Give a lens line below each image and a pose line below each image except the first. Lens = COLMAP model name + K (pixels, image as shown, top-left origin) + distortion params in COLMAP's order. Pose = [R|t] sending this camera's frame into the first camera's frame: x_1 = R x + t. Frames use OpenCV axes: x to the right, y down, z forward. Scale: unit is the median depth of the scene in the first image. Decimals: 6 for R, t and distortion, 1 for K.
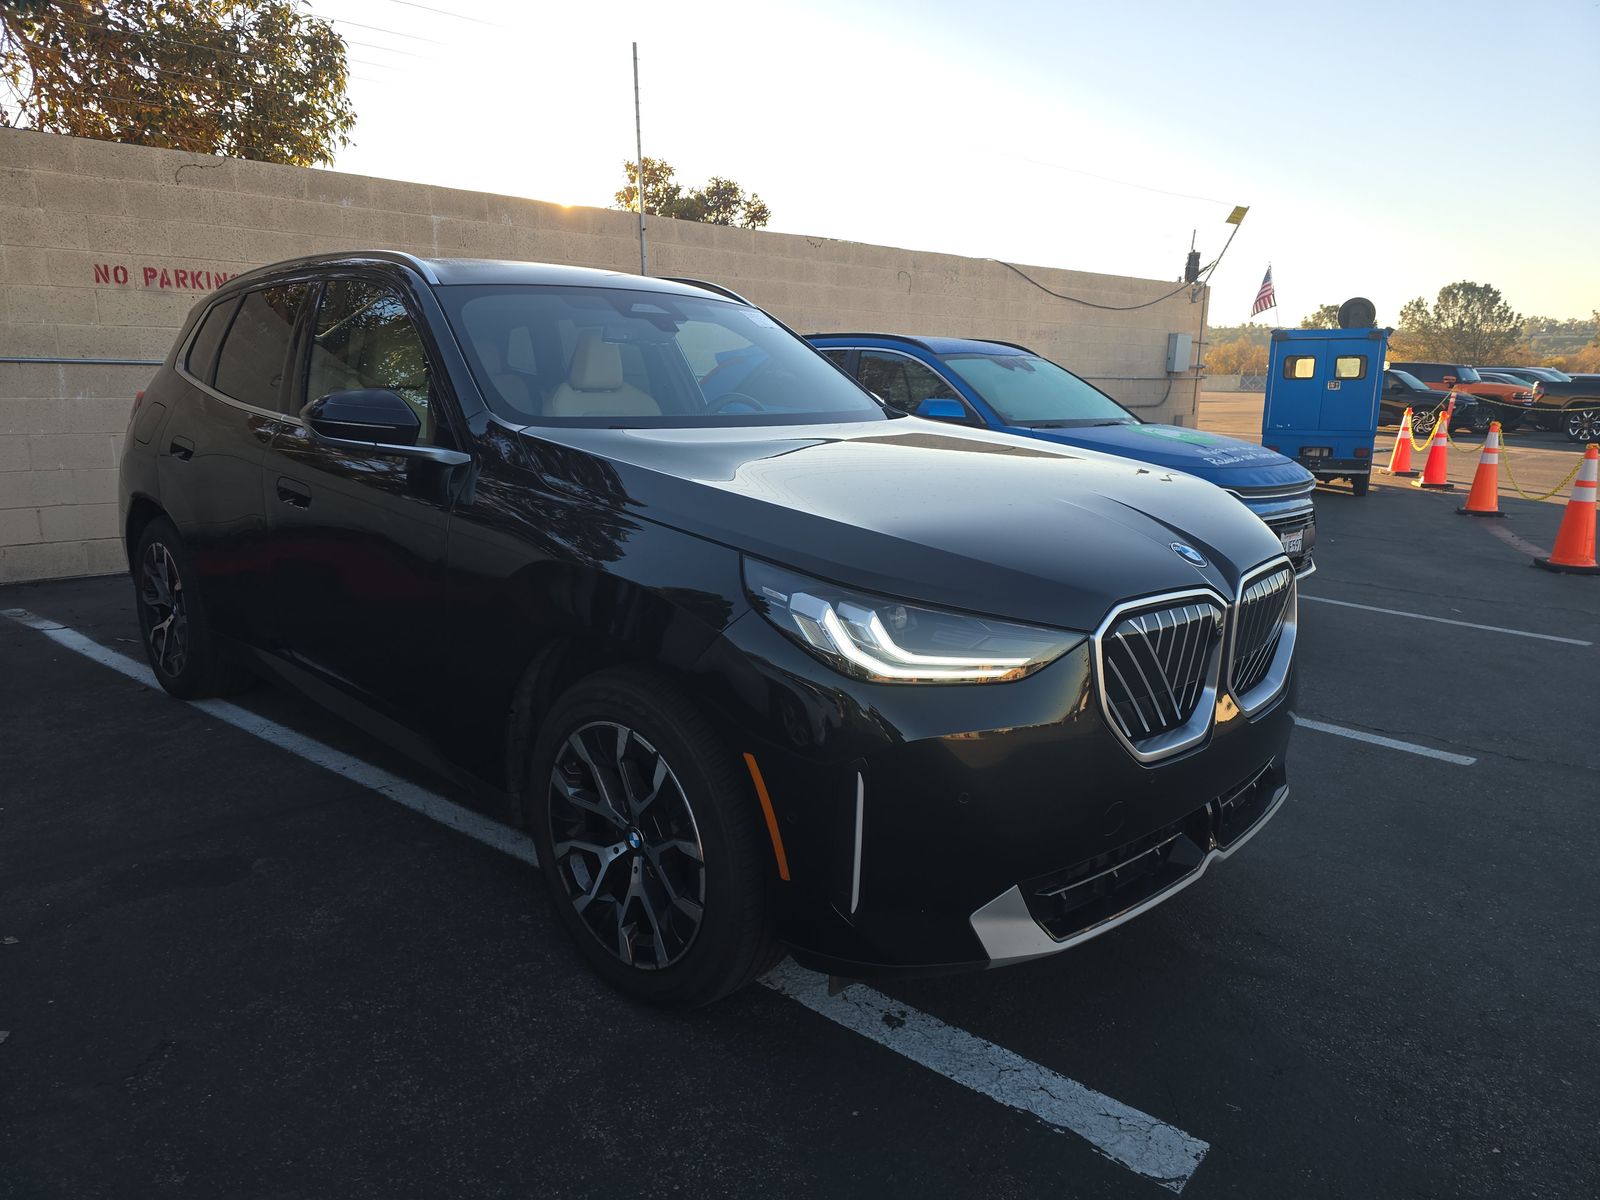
lens RADIAL K [[1069.8, 0, 812.9], [0, 1069.8, 634.1], [0, 0, 1]] dist [0.003966, -0.009452]
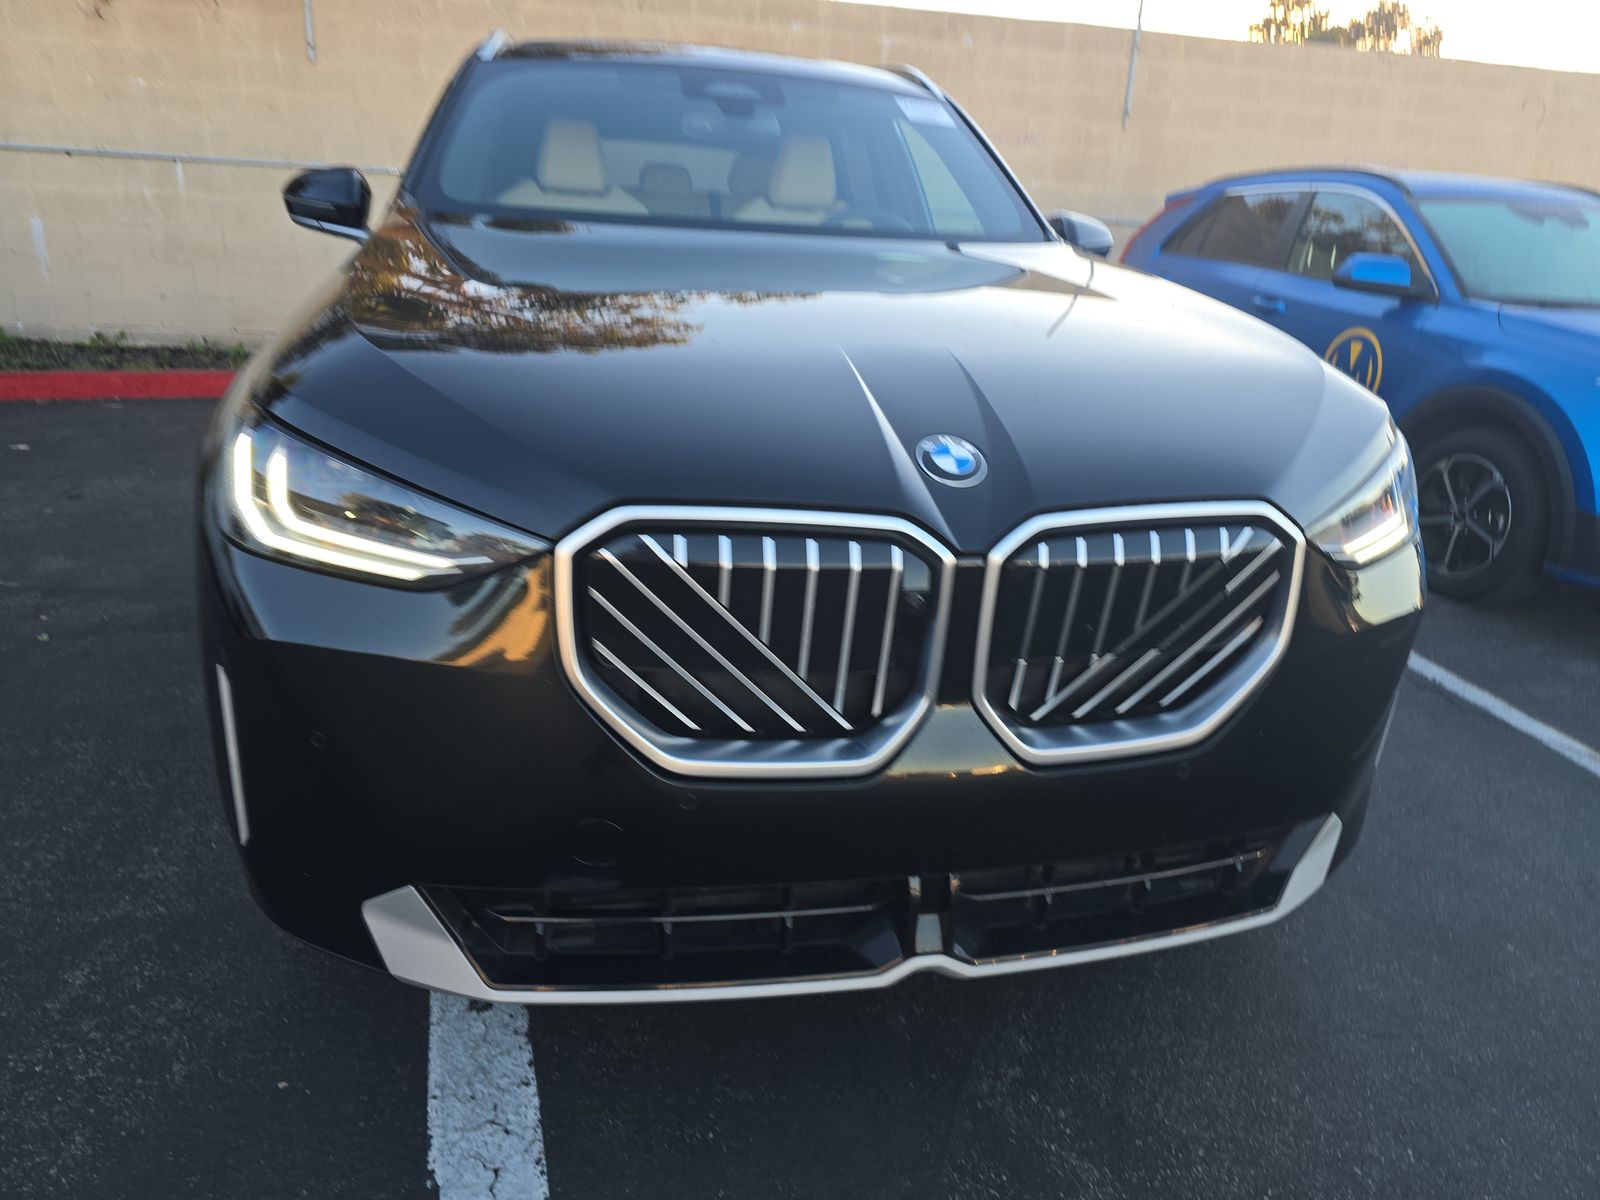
lens RADIAL K [[1069.8, 0, 812.9], [0, 1069.8, 634.1], [0, 0, 1]] dist [0.003966, -0.009452]
pose [[0.836372, 0.226533, -0.499164, 0.653670], [-0.168572, 0.972777, 0.159020, -0.067375], [0.521599, -0.048855, 0.851791, 0.516762]]
